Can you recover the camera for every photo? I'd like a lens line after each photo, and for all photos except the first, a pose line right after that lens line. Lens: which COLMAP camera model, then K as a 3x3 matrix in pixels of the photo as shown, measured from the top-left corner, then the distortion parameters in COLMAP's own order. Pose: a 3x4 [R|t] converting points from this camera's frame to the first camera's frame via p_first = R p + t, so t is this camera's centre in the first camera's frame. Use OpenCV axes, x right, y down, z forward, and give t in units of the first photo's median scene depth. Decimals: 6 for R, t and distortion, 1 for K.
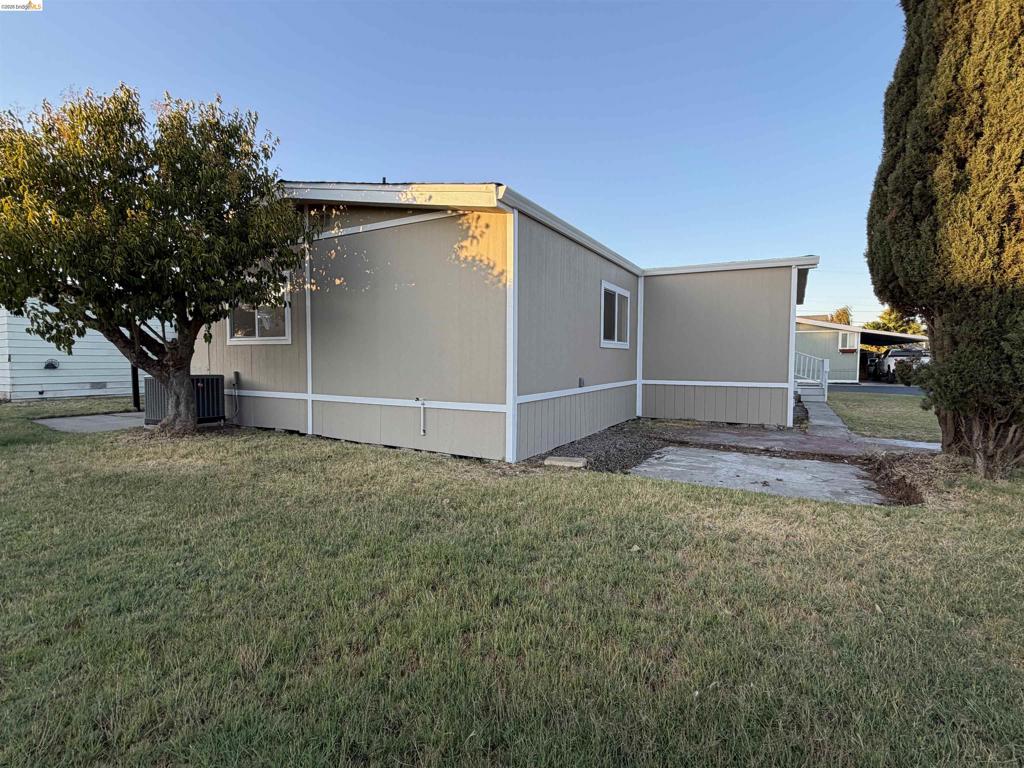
lens RADIAL K [[490.9, 0, 517.3], [0, 490.9, 384.6], [0, 0, 1]] dist [-0.001448, 0.000563]
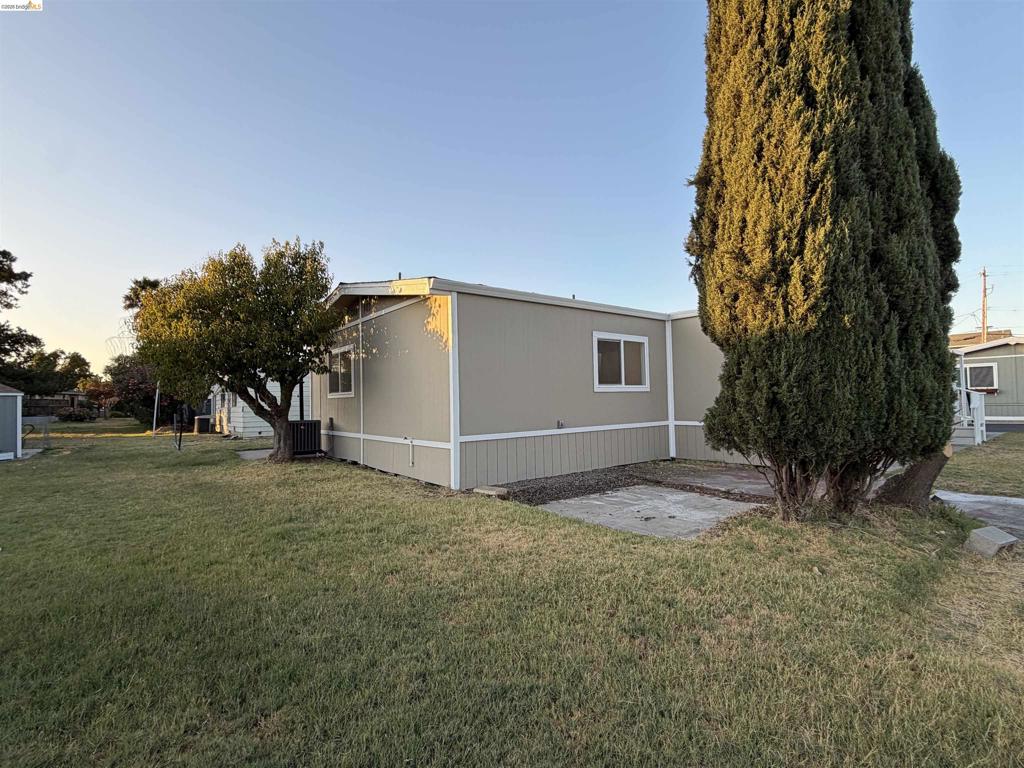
lens RADIAL K [[490.9, 0, 514.9], [0, 490.9, 381.5], [0, 0, 1]] dist [-0.001448, 0.000563]
pose [[0.925511, -0.037771, -0.376831, 0.534181], [0.004175, 0.995971, -0.089577, -0.002442], [0.378697, 0.081331, 0.921940, -0.103430]]
